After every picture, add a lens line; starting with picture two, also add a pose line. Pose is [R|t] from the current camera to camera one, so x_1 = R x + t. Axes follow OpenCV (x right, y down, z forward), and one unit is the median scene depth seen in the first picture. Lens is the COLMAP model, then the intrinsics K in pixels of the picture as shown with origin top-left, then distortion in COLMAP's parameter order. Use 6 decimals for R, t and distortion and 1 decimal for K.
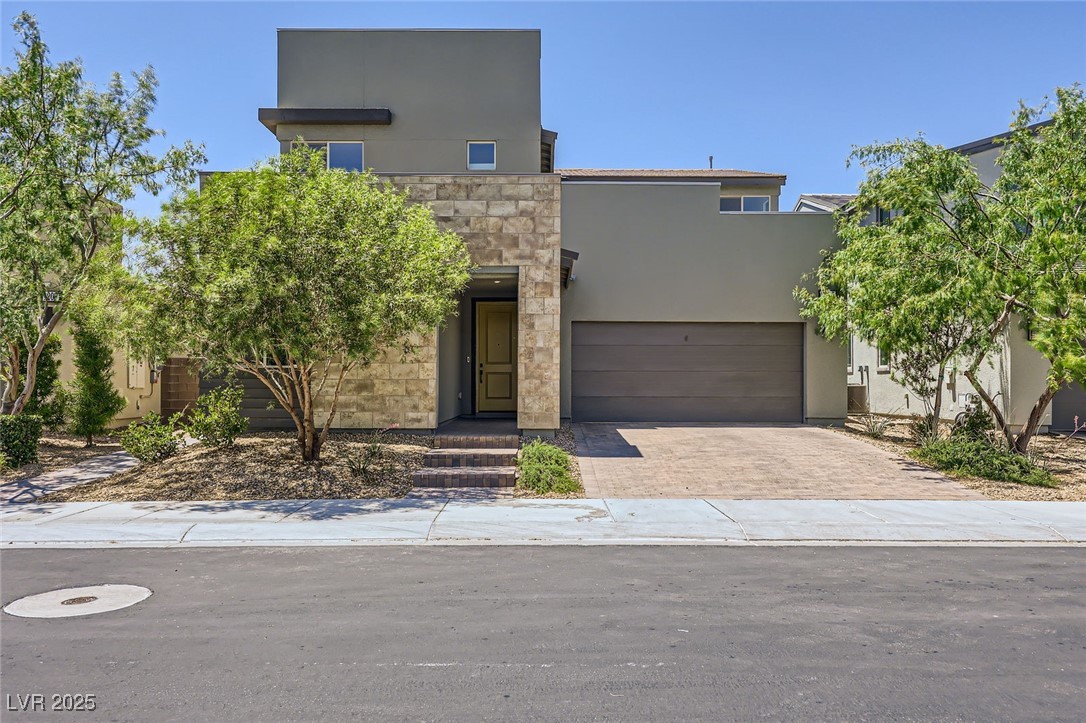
lens RADIAL K [[798.9, 0, 545.1], [0, 798.9, 371.5], [0, 0, 1]] dist [-0.011199, 0.003355]
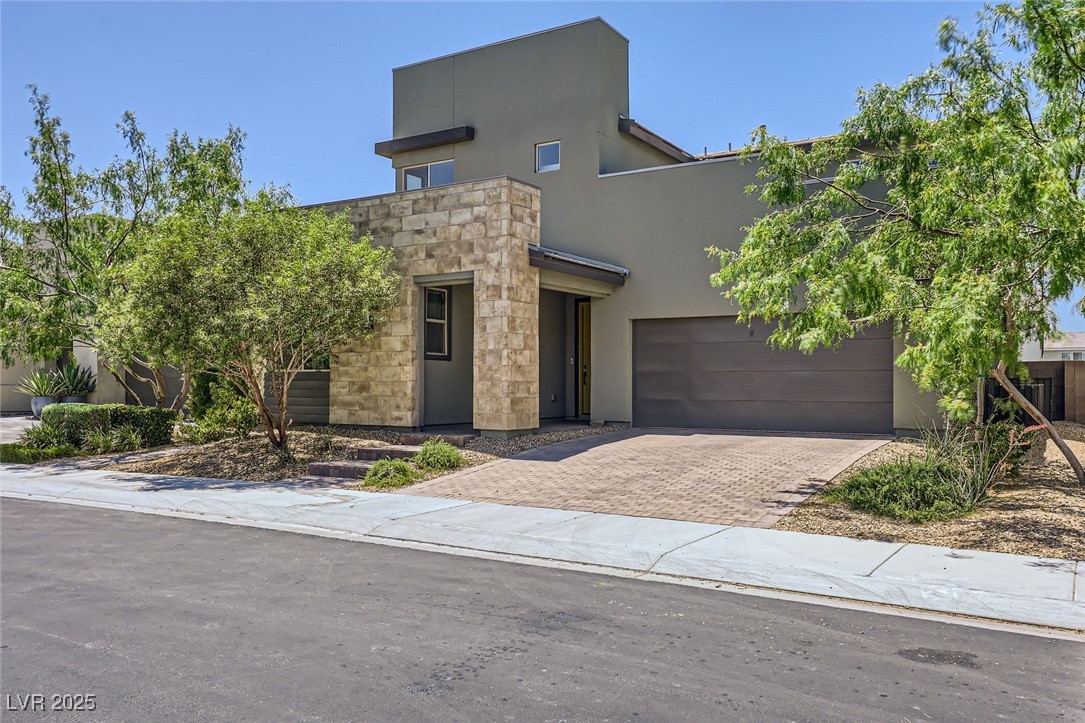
lens RADIAL K [[872.0, 0, 546.0], [0, 872.0, 369.9], [0, 0, 1]] dist [0.014933, 0.000143]
pose [[0.843293, -0.008144, -0.537392, 0.647561], [0.006005, 0.999966, -0.005731, 0.002580], [0.537420, 0.001606, 0.843313, 0.103462]]
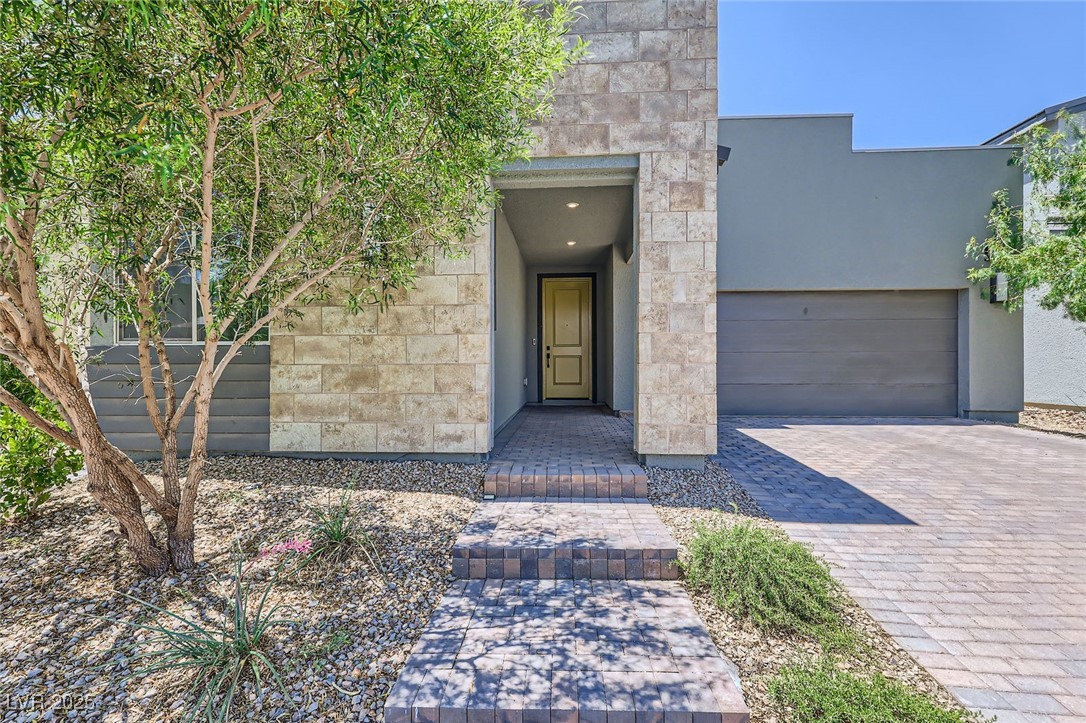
lens RADIAL K [[446.8, 0, 541.5], [0, 446.8, 362.6], [0, 0, 1]] dist [-0.002328, 0.000729]
pose [[0.998292, -0.005116, -0.058194, -0.082243], [0.005617, 0.999949, 0.008447, 0.006603], [0.058148, -0.008760, 0.998270, 0.693356]]
